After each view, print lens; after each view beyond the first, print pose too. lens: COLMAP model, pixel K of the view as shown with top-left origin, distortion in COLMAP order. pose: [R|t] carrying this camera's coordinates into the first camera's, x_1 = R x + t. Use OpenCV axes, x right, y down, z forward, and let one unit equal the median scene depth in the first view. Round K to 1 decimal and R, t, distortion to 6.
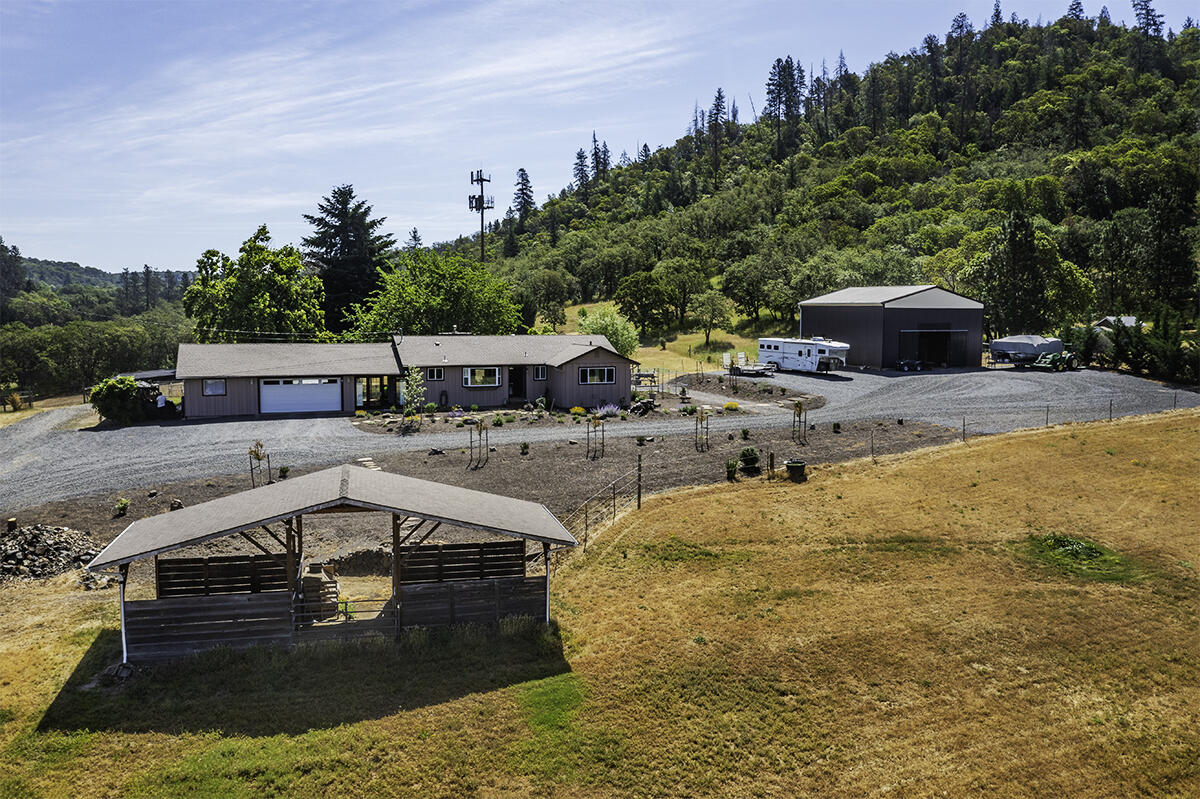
lens RADIAL K [[974.9, 0, 594.3], [0, 974.9, 398.8], [0, 0, 1]] dist [-0.019172, -0.005289]
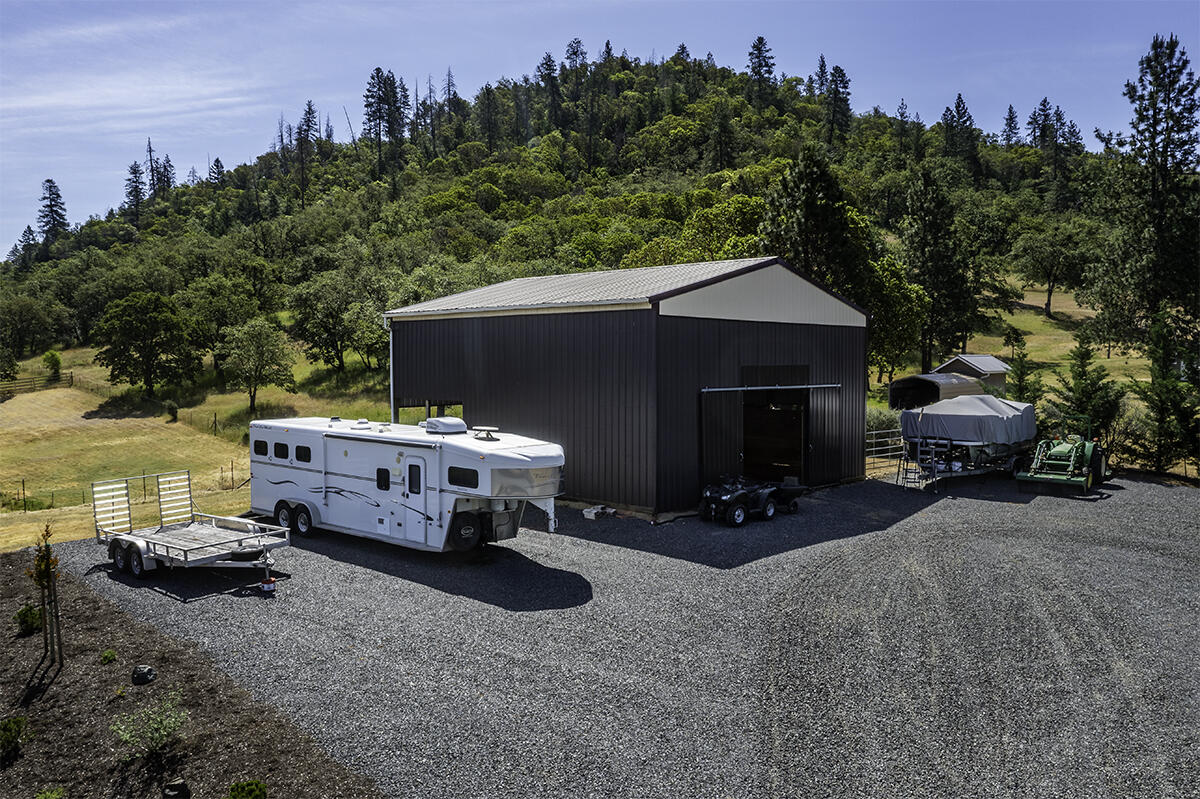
lens RADIAL K [[974.9, 0, 594.3], [0, 974.9, 398.8], [0, 0, 1]] dist [-0.019172, -0.005289]
pose [[0.924272, -0.017764, 0.381322, 0.040039], [0.038119, 0.998219, -0.045892, -0.013341], [-0.379827, 0.056952, 0.923303, 0.178441]]
